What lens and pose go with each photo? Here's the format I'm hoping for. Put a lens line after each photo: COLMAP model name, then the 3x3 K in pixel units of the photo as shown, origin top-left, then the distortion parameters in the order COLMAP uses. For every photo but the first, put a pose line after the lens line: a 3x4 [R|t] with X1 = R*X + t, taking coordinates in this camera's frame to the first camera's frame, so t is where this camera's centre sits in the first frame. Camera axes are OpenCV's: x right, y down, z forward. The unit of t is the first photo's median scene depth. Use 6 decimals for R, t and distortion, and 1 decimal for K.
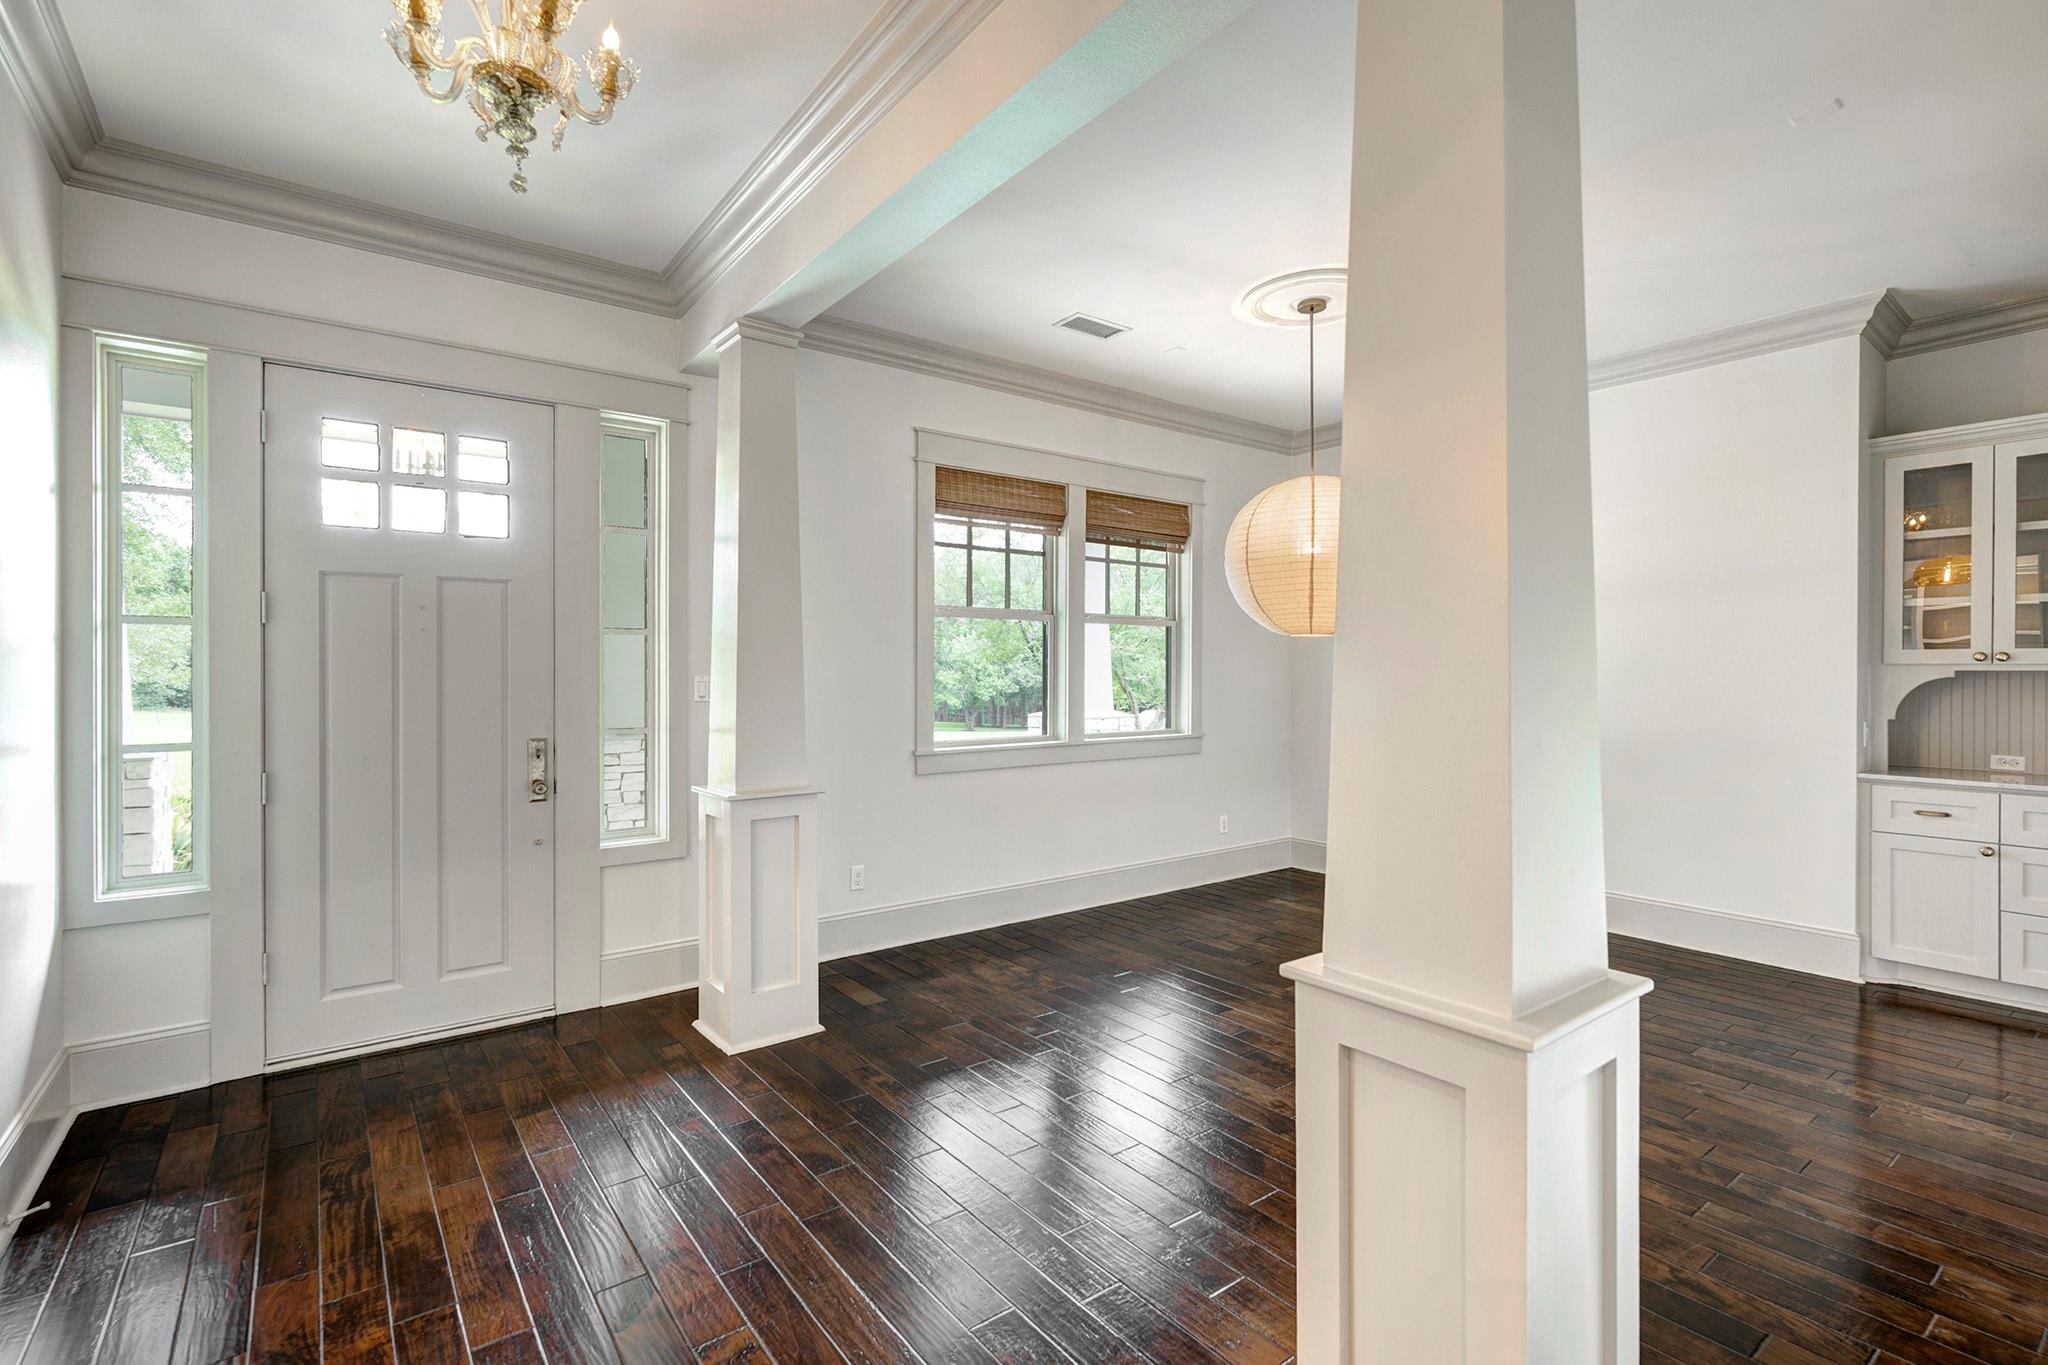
lens RADIAL K [[976.1, 0, 1024.0], [0, 976.1, 682.5], [0, 0, 1]] dist [-0.001492, -0.000329]
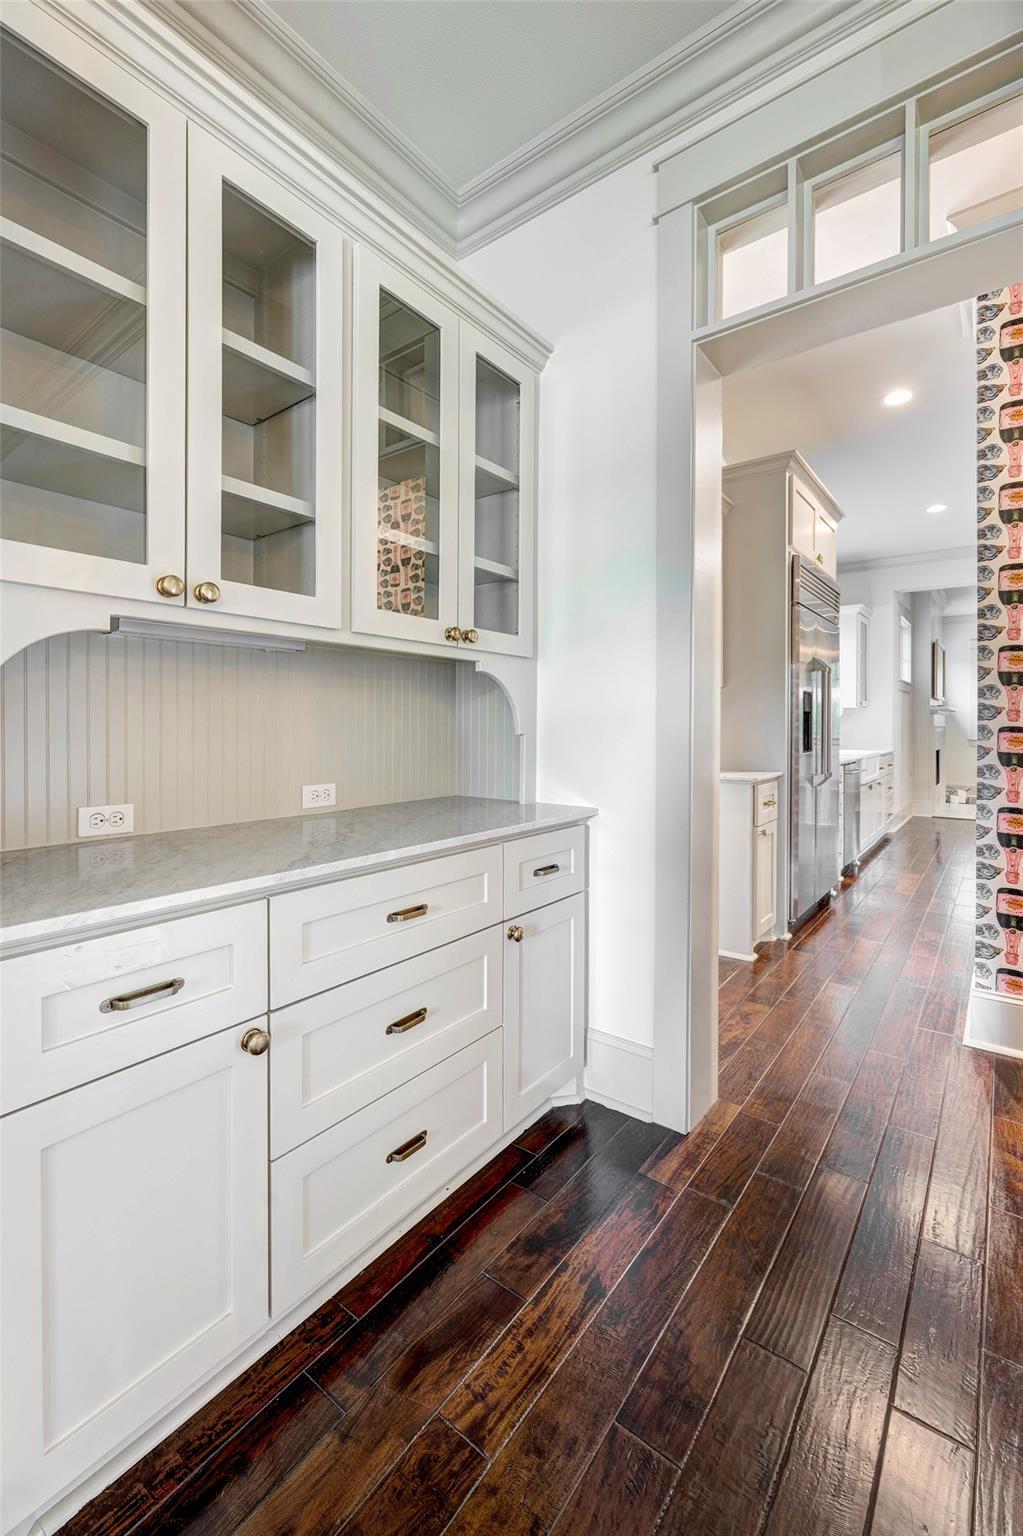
lens RADIAL K [[621.8, 0, 515.4], [0, 621.8, 724.8], [0, 0, 1]] dist [-0.002967, -0.000236]
pose [[-0.274099, -0.002855, 0.961697, 0.677721], [0.007516, 0.999959, 0.005111, 0.034939], [-0.961672, 0.008629, -0.274066, 0.933222]]
